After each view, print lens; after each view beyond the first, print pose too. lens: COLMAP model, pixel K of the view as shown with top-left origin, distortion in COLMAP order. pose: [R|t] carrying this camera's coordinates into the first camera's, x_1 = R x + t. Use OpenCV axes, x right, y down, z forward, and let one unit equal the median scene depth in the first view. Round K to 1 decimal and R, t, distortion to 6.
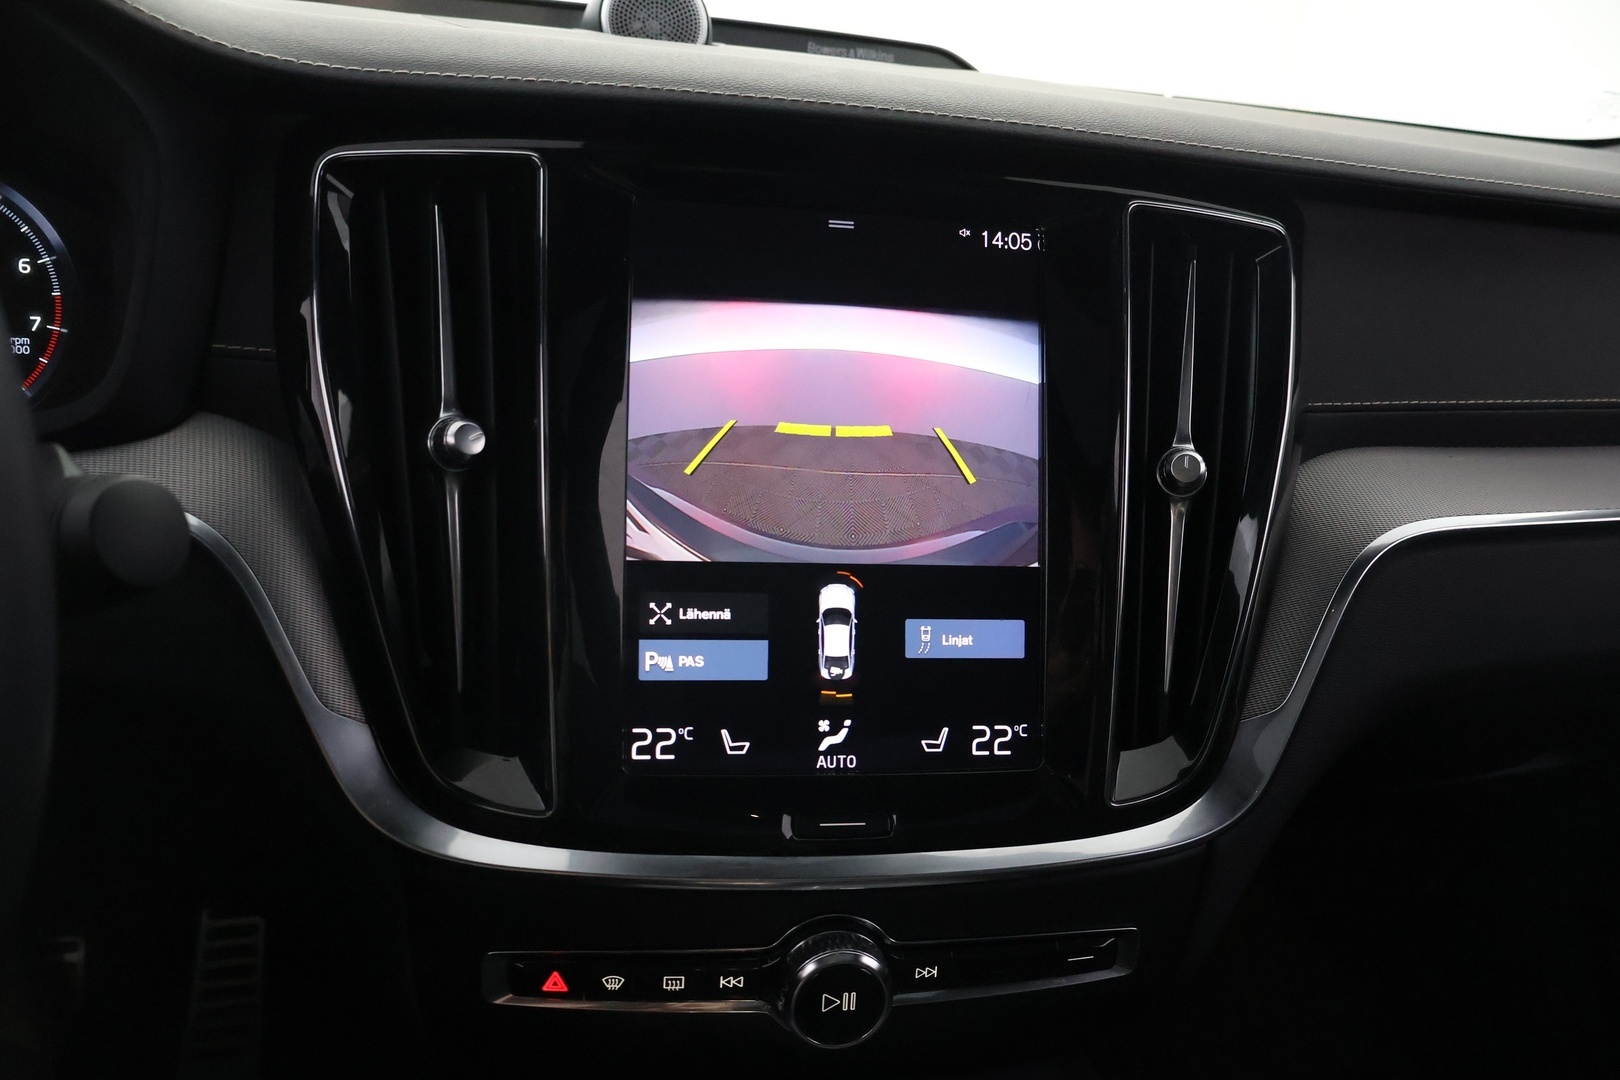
lens RADIAL K [[1371.5, 0, 816.0], [0, 1371.5, 538.0], [0, 0, 1]] dist [0.007538, 0.002121]
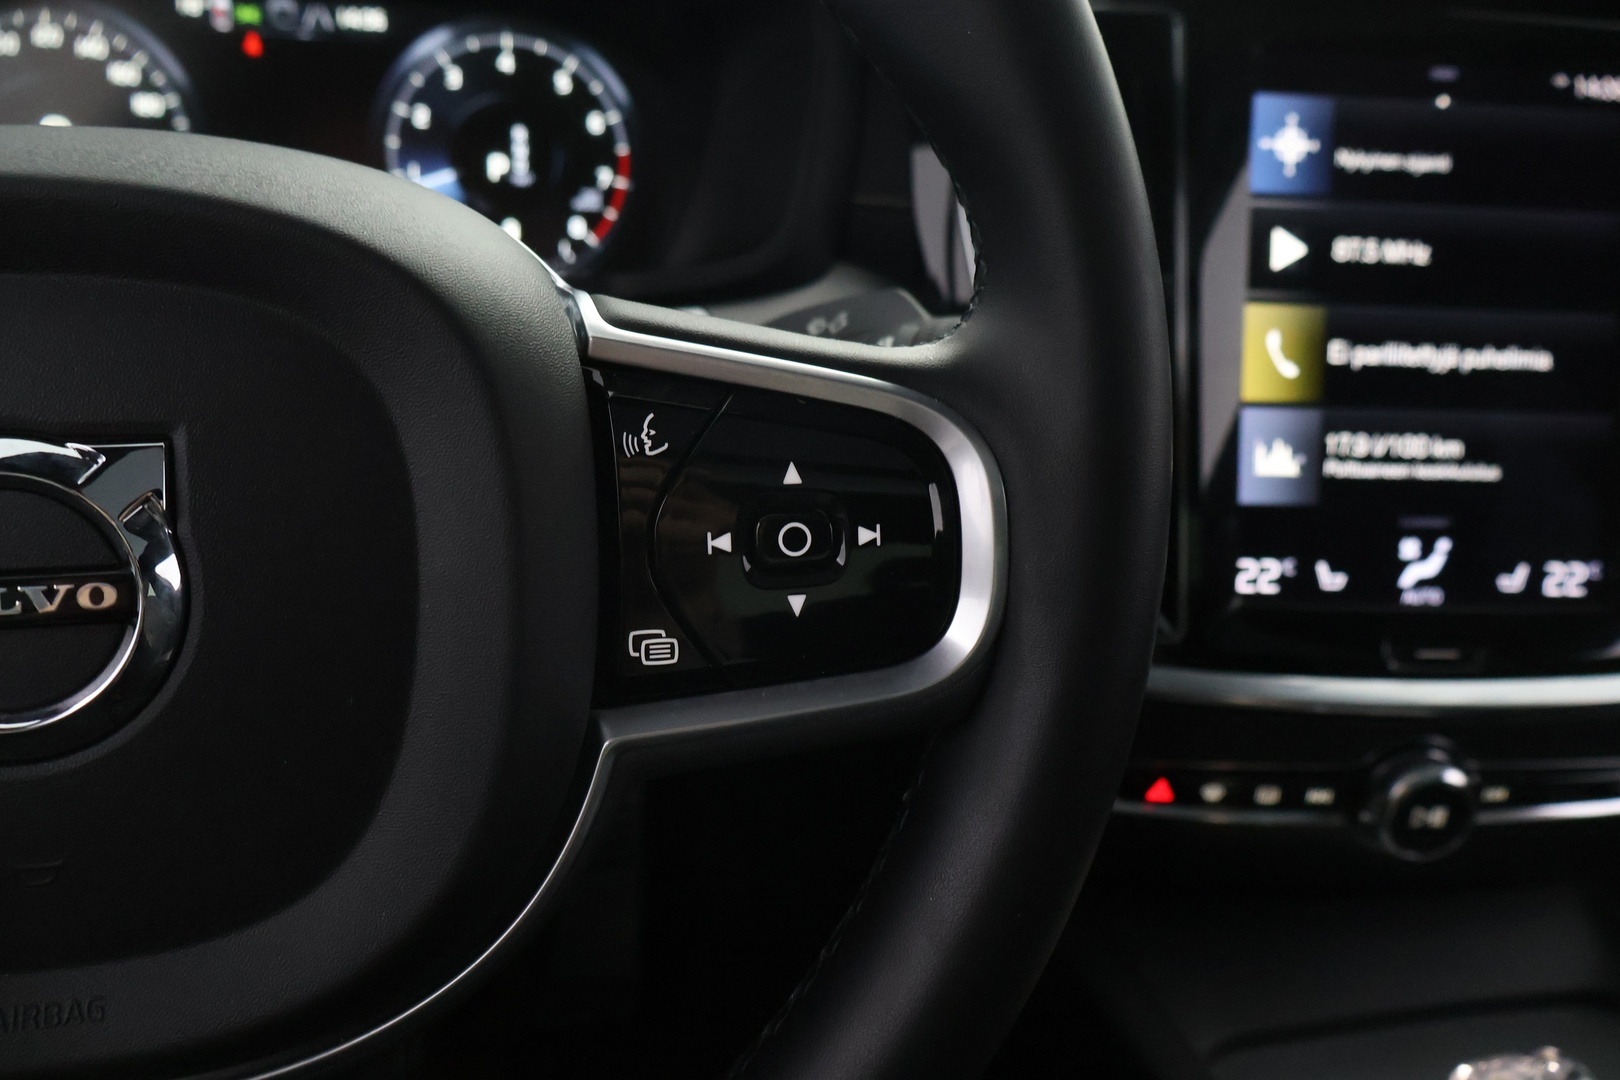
lens RADIAL K [[1371.5, 0, 816.0], [0, 1371.5, 538.0], [0, 0, 1]] dist [0.007538, 0.002121]
pose [[0.997129, 0.015052, -0.074204, -0.364215], [-0.007866, 0.995330, 0.096205, 0.019509], [0.075306, -0.095345, 0.992592, -0.078445]]
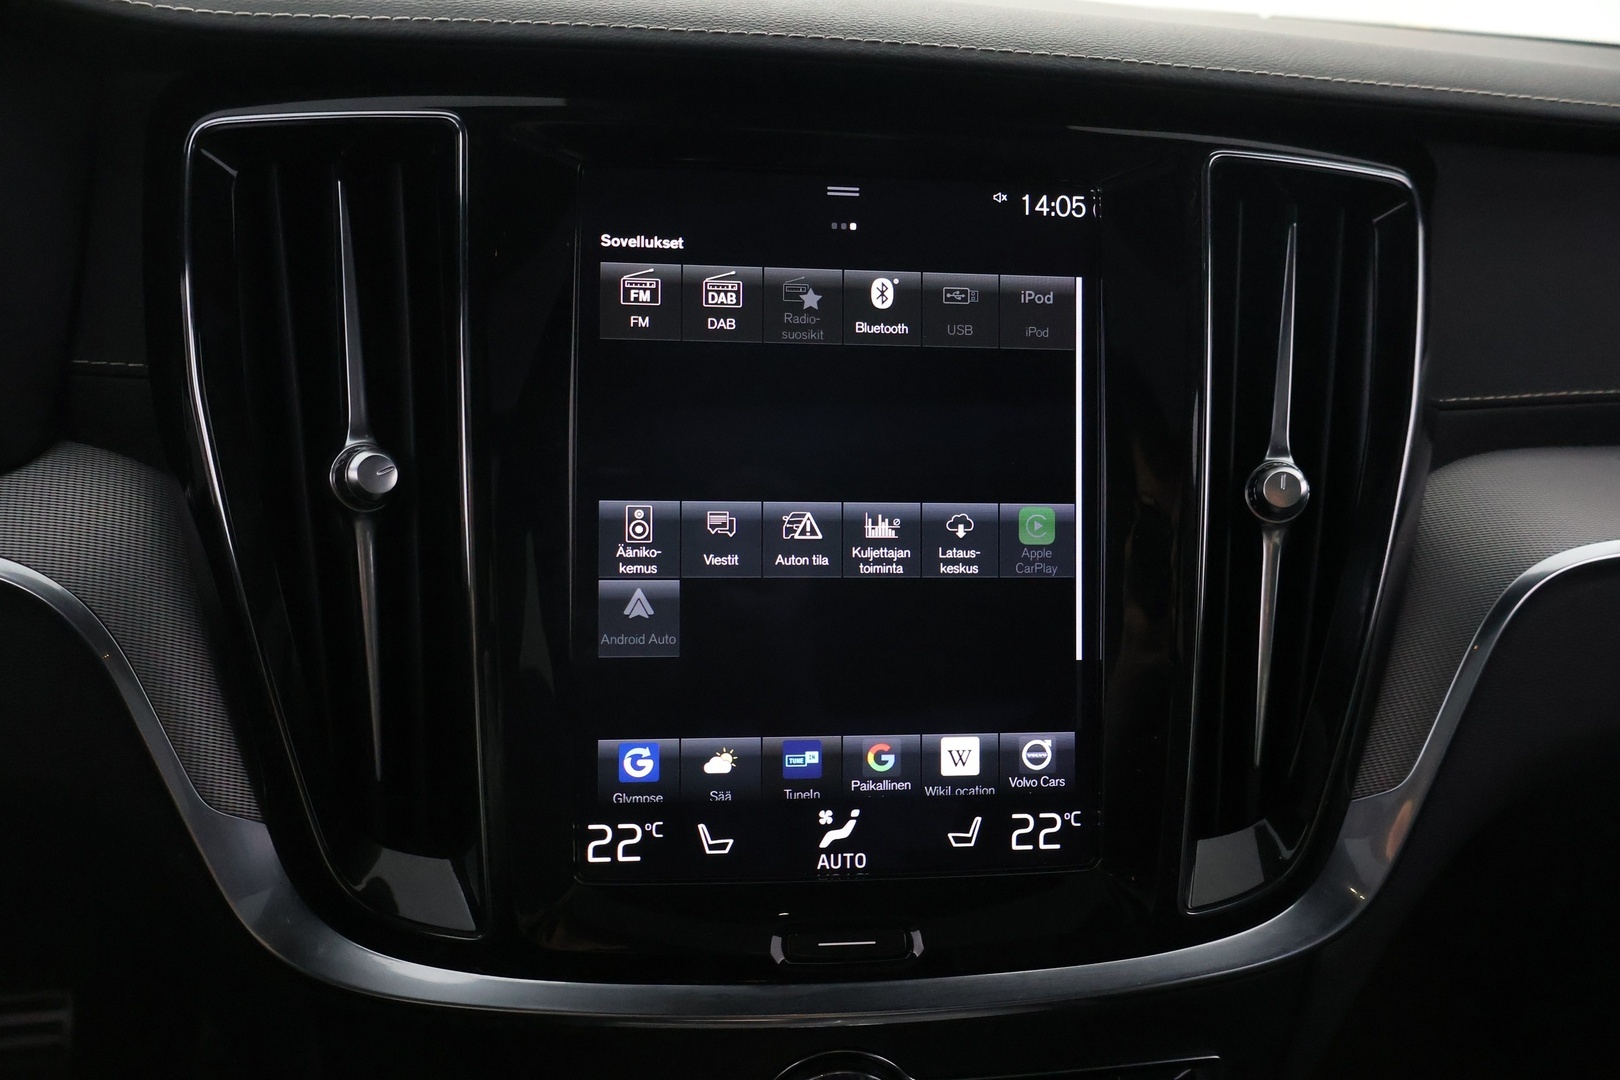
lens RADIAL K [[1371.5, 0, 816.0], [0, 1371.5, 538.0], [0, 0, 1]] dist [0.007538, 0.002121]
pose [[0.997856, -0.008234, -0.064928, 0.052718], [0.010924, 0.999092, 0.041184, -0.059953], [0.064530, -0.041805, 0.997040, 0.193589]]
